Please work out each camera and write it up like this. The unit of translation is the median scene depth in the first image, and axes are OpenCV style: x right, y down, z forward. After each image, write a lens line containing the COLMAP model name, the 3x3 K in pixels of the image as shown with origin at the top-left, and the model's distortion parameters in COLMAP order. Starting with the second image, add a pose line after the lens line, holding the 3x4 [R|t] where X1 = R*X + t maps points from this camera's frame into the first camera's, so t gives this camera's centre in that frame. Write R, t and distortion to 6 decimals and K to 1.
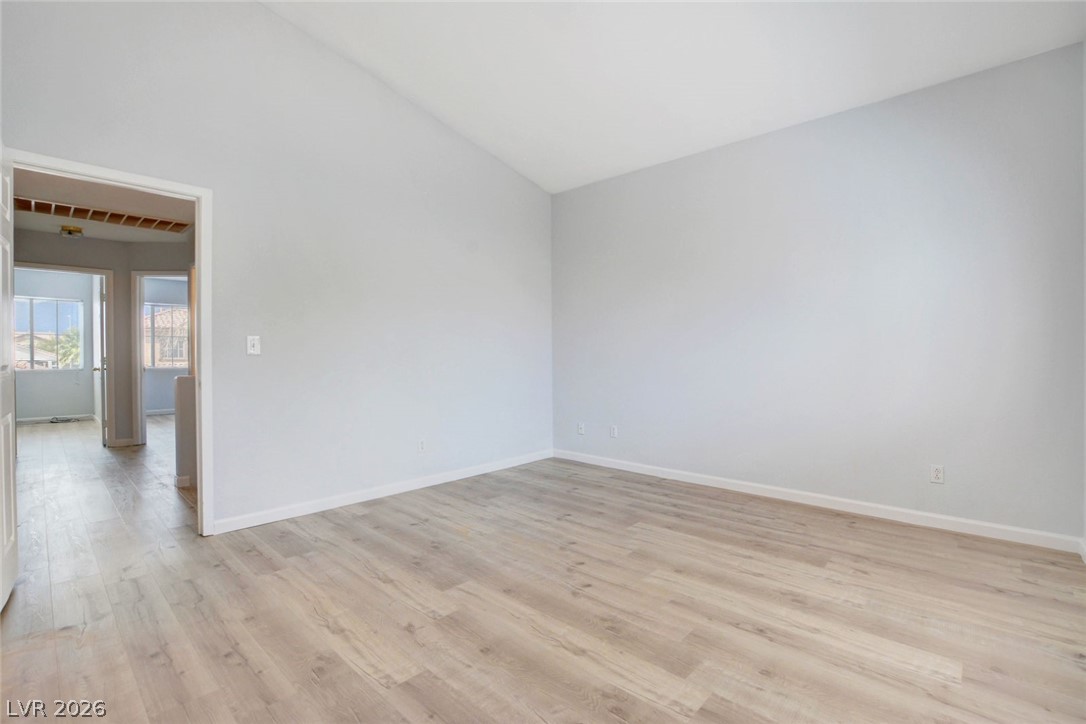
lens RADIAL K [[497.4, 0, 553.4], [0, 497.4, 357.3], [0, 0, 1]] dist [-0.026697, 0.000940]
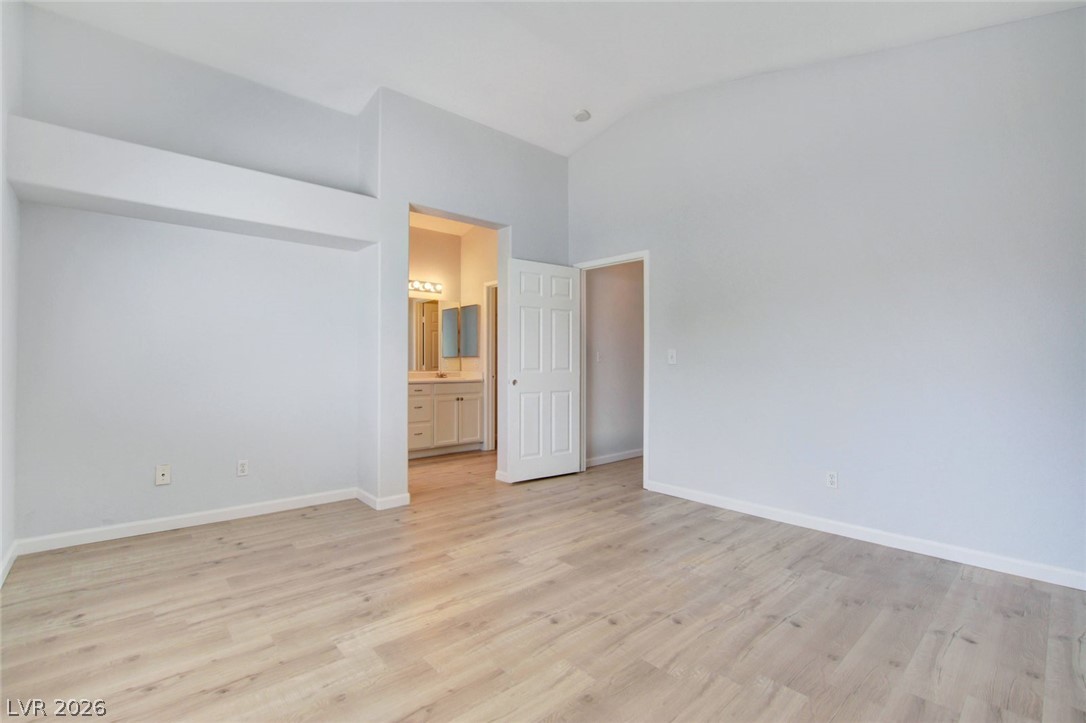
lens RADIAL K [[497.4, 0, 553.4], [0, 497.4, 356.8], [0, 0, 1]] dist [-0.026697, 0.000940]
pose [[-0.113358, -0.011324, -0.993490, 0.812890], [-0.010216, 0.999895, -0.010232, -0.009085], [0.993502, 0.008989, -0.113462, 0.919606]]
